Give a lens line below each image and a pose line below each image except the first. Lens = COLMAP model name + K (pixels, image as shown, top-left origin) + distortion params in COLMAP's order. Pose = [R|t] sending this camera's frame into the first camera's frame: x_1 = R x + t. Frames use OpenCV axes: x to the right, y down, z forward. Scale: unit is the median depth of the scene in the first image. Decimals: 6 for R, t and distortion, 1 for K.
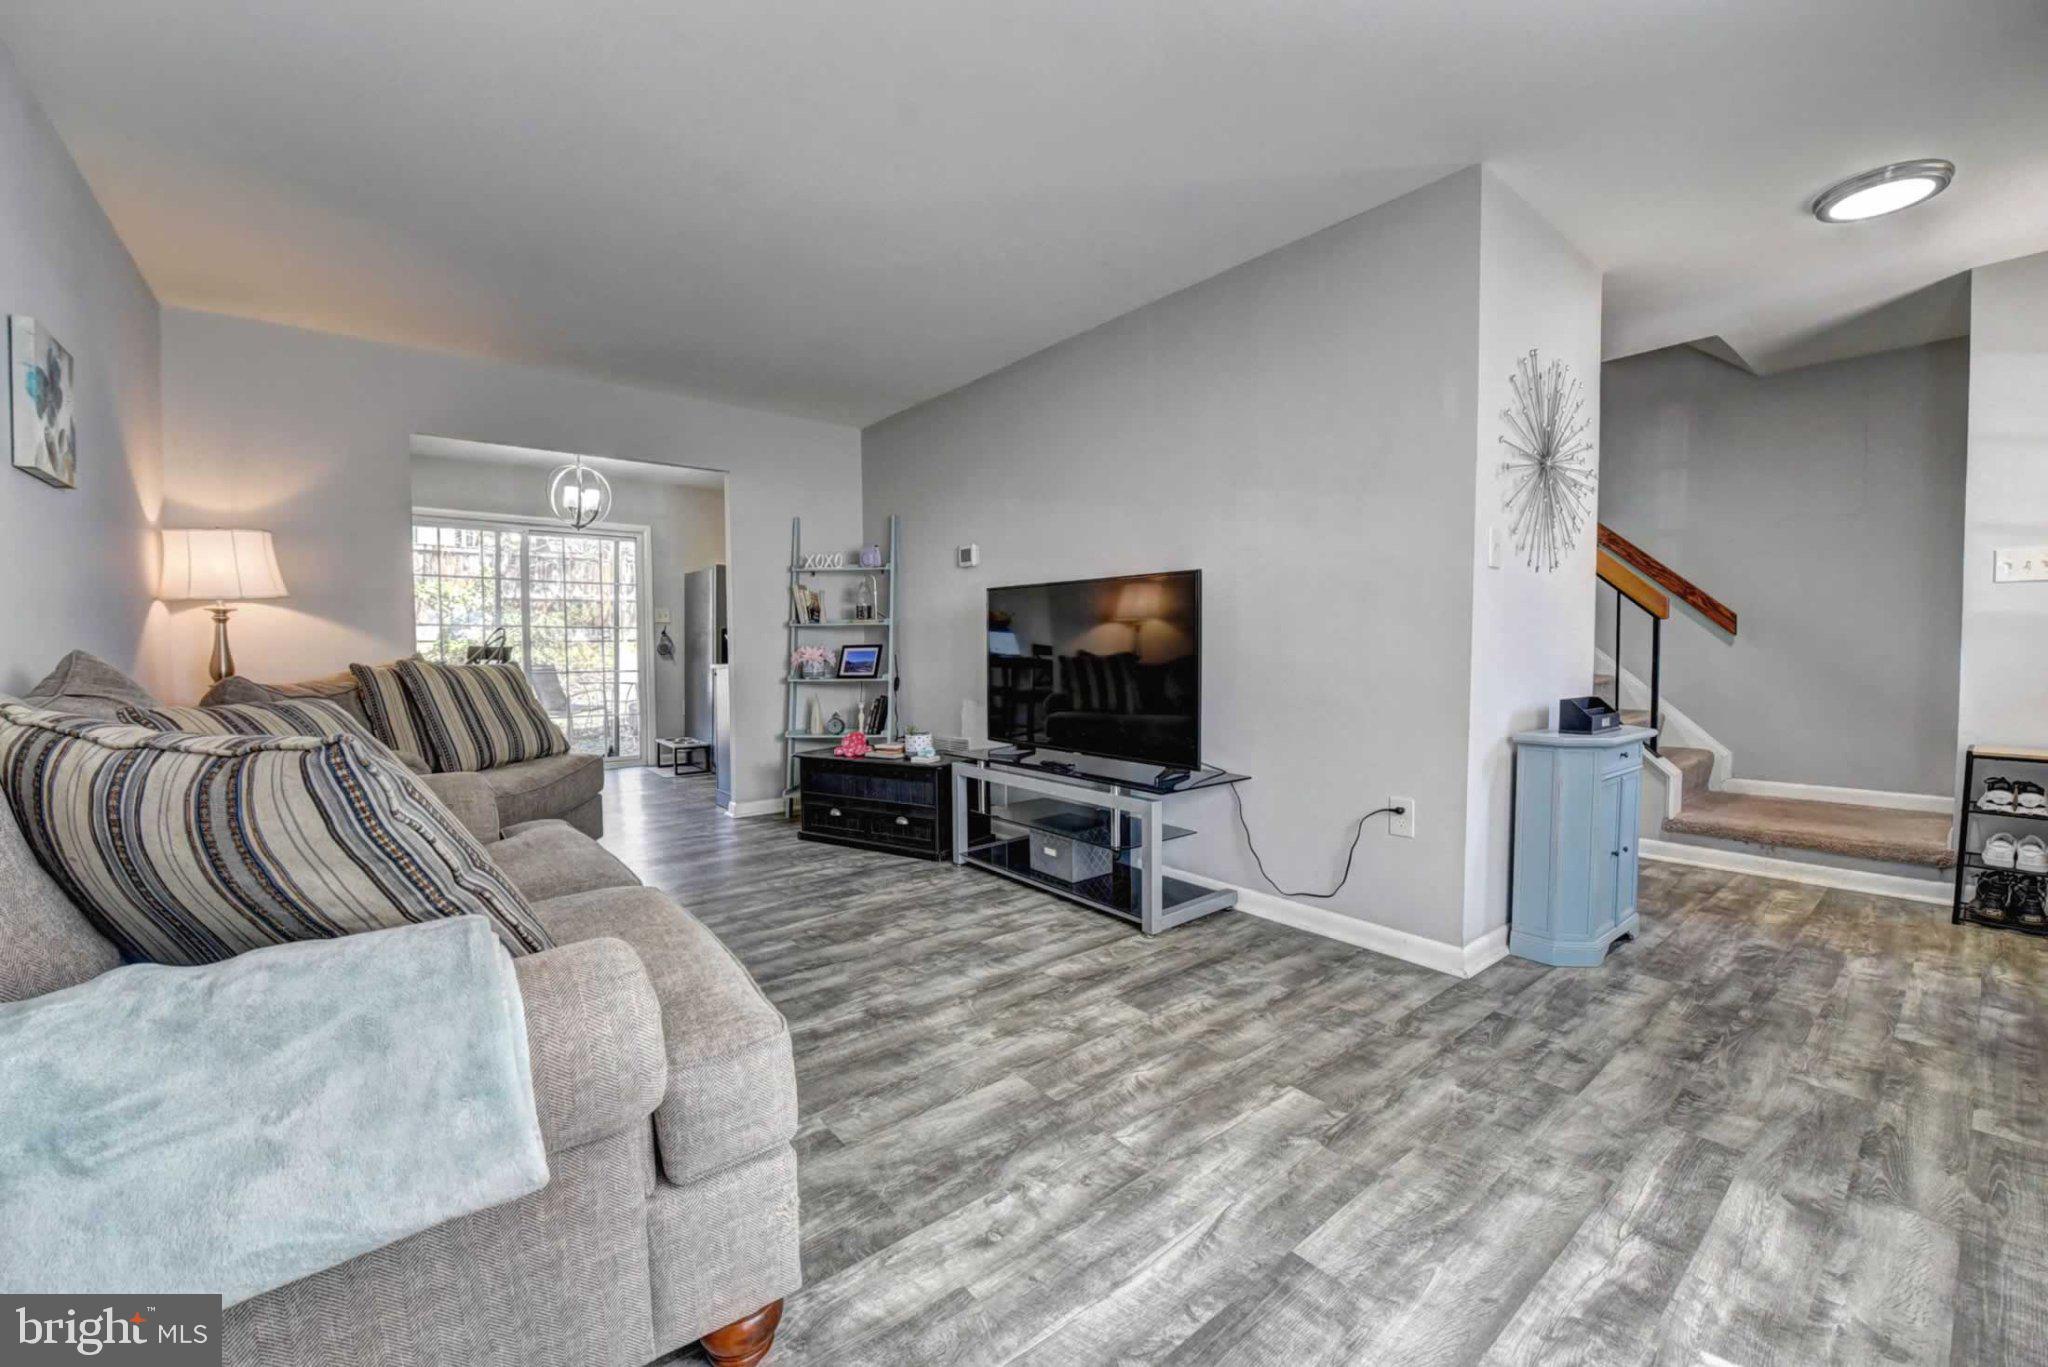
lens RADIAL K [[816.0, 0, 1025.0], [0, 816.0, 685.0], [0, 0, 1]] dist [-0.019346, -0.000847]
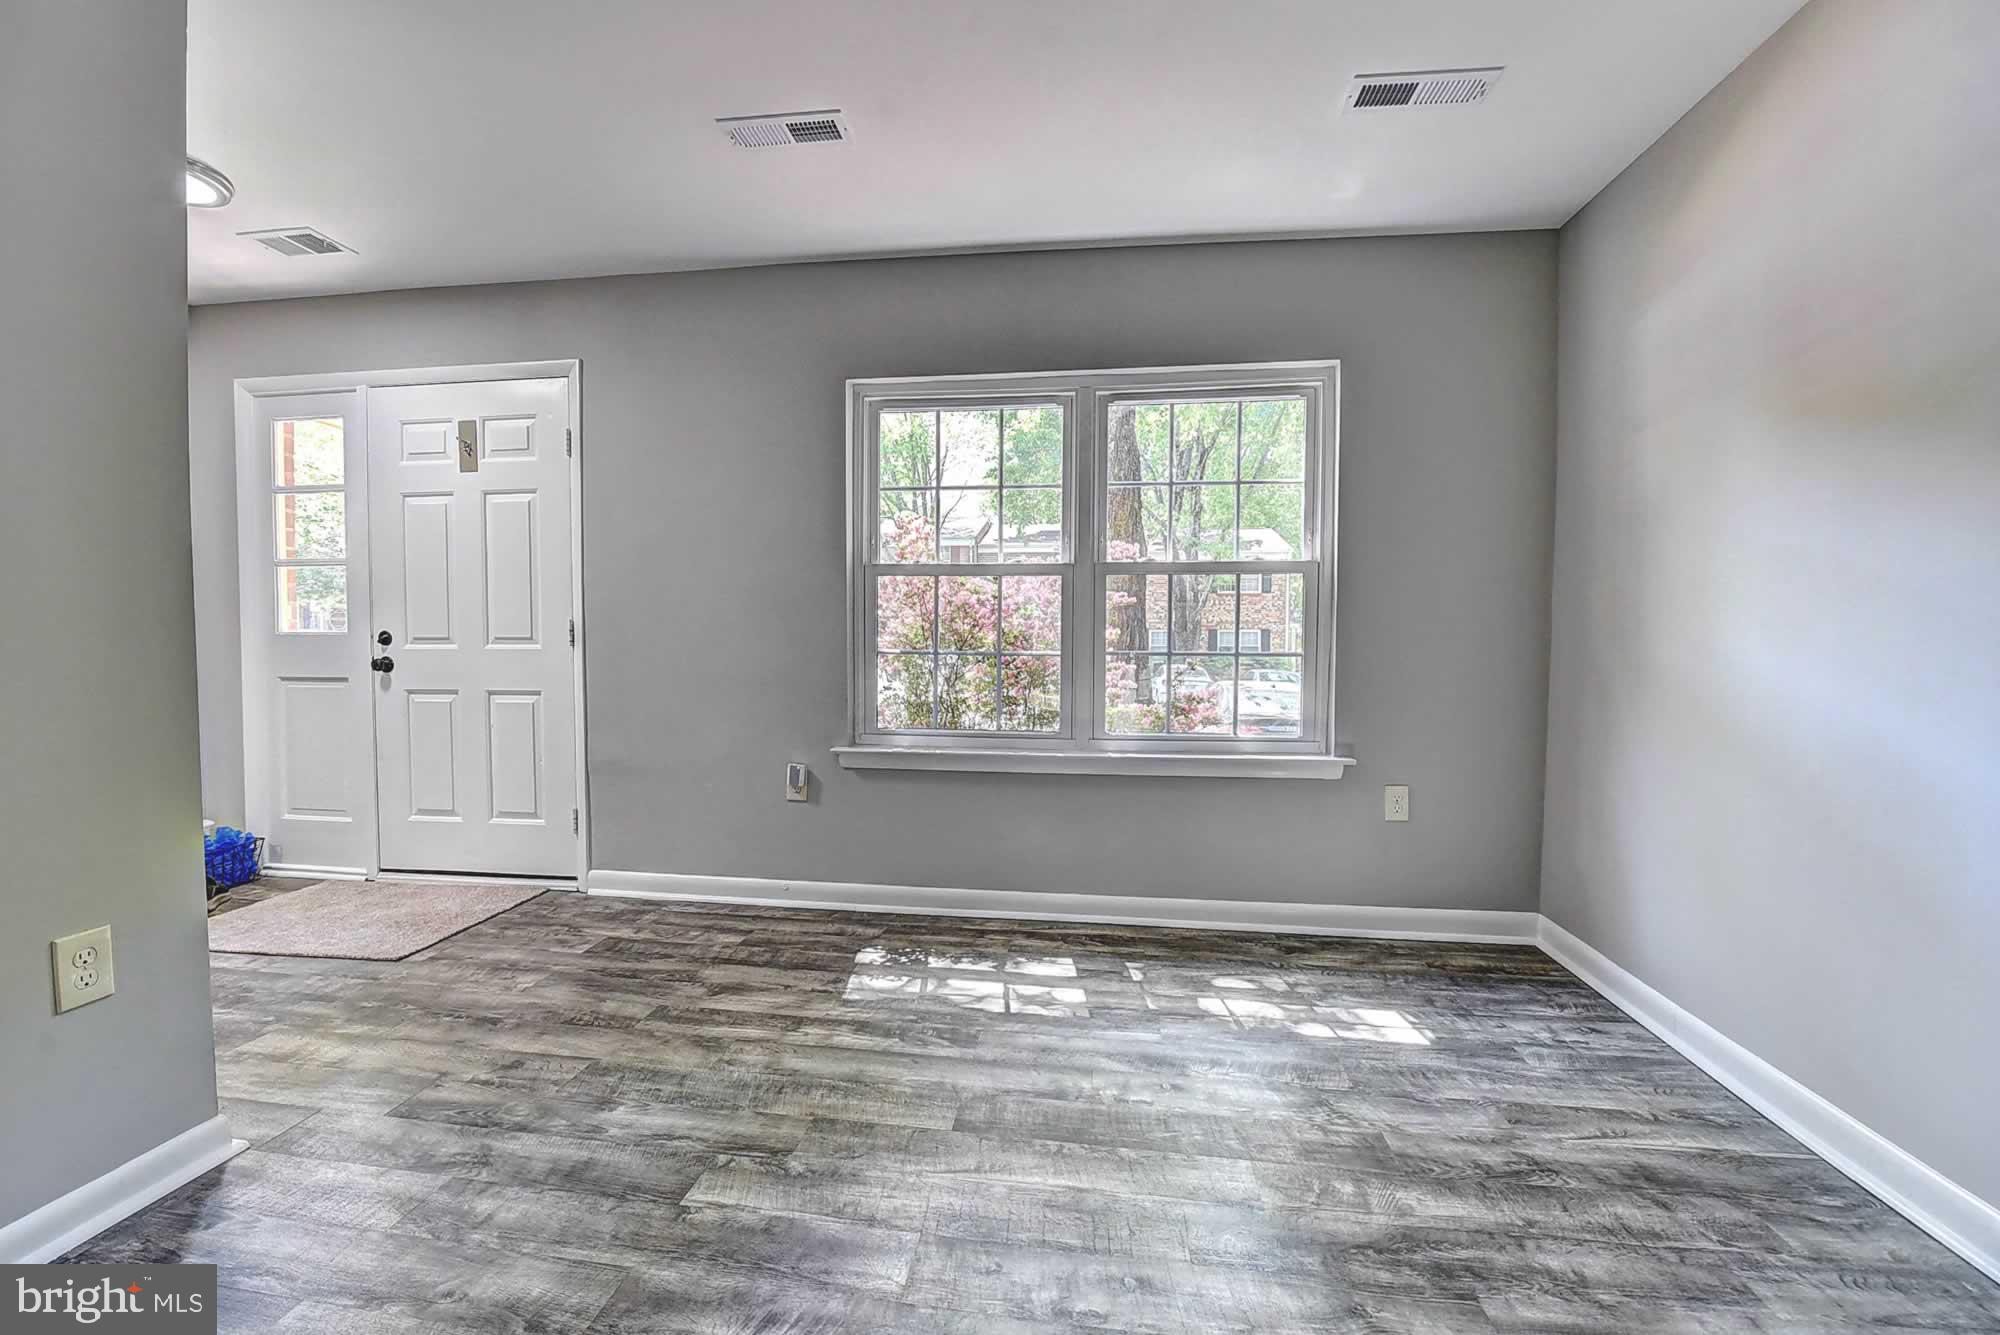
lens RADIAL K [[796.9, 0, 1001.0], [0, 796.9, 669.0], [0, 0, 1]] dist [-0.019346, -0.000847]
pose [[-0.691602, -0.026094, 0.721808, -0.377552], [0.030224, 0.997426, 0.065017, -0.057821], [-0.721646, 0.066782, -0.689033, 1.113061]]
